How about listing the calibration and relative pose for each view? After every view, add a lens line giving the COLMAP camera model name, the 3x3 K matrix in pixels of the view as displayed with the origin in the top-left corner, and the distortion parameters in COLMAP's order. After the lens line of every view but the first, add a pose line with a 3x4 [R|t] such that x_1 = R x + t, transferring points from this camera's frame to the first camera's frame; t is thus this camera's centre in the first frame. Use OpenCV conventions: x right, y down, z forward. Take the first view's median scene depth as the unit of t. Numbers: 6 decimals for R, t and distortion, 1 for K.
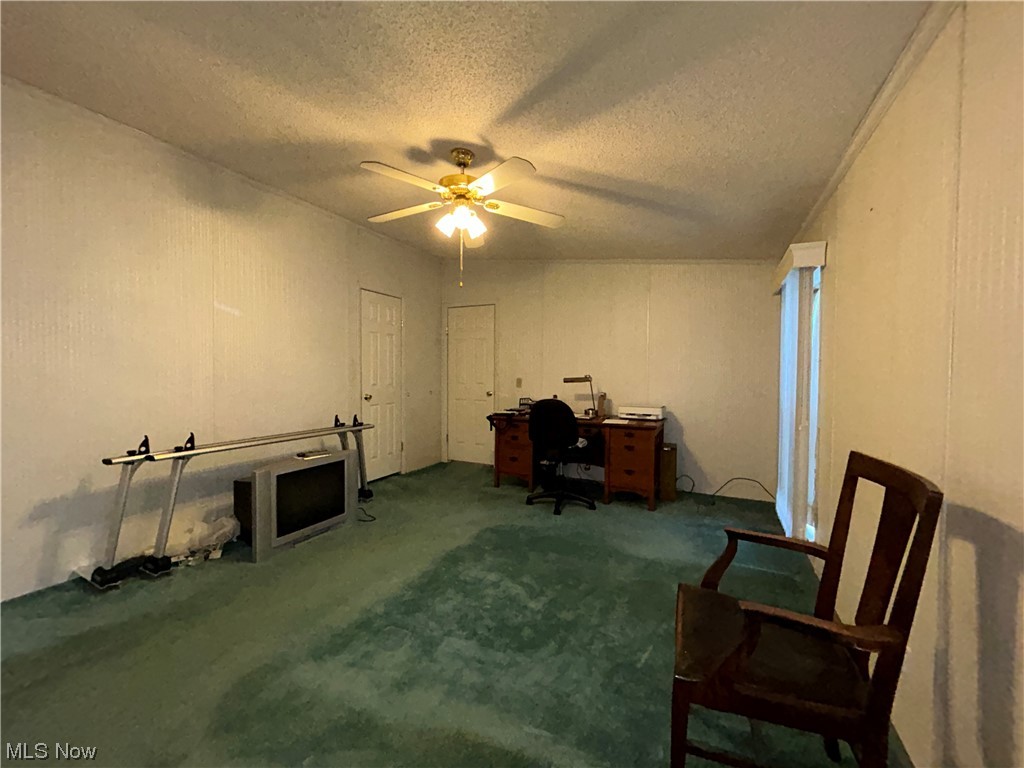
lens RADIAL K [[417.2, 0, 512.0], [0, 417.2, 384.0], [0, 0, 1]] dist [-0.000501, -0.000029]
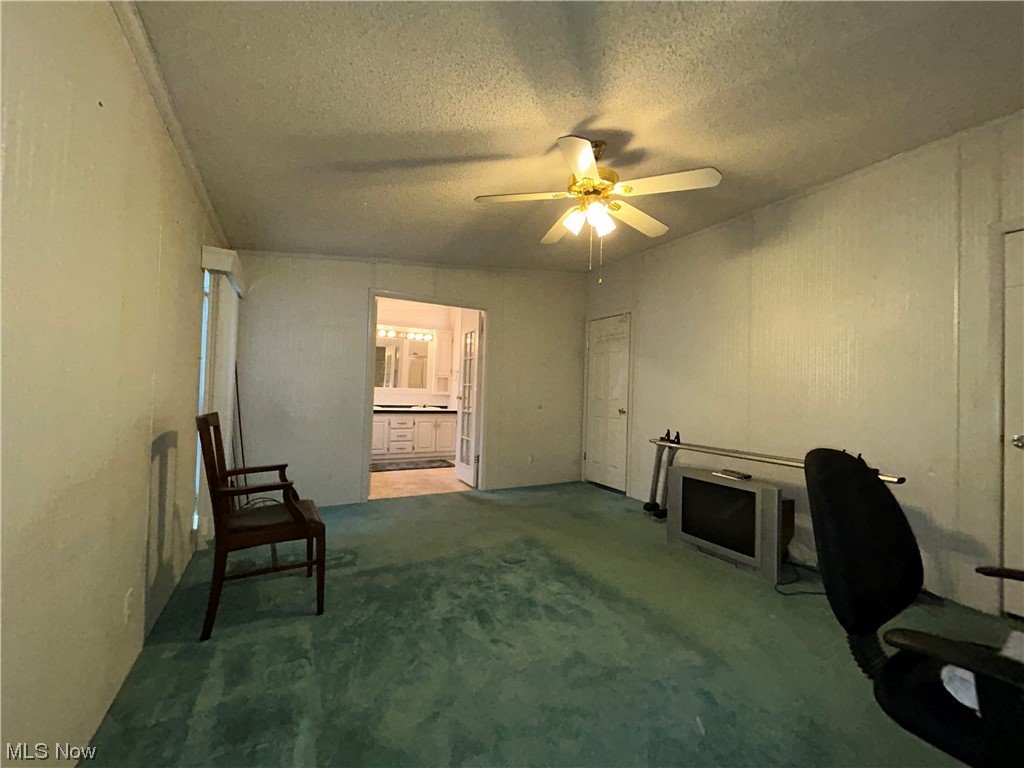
lens RADIAL K [[417.2, 0, 512.0], [0, 417.2, 384.0], [0, 0, 1]] dist [-0.000501, -0.000029]
pose [[-0.577684, -0.030630, -0.815685, 0.682888], [-0.047970, 0.998843, -0.003535, -0.012803], [0.814849, 0.037086, -0.578485, 1.305809]]
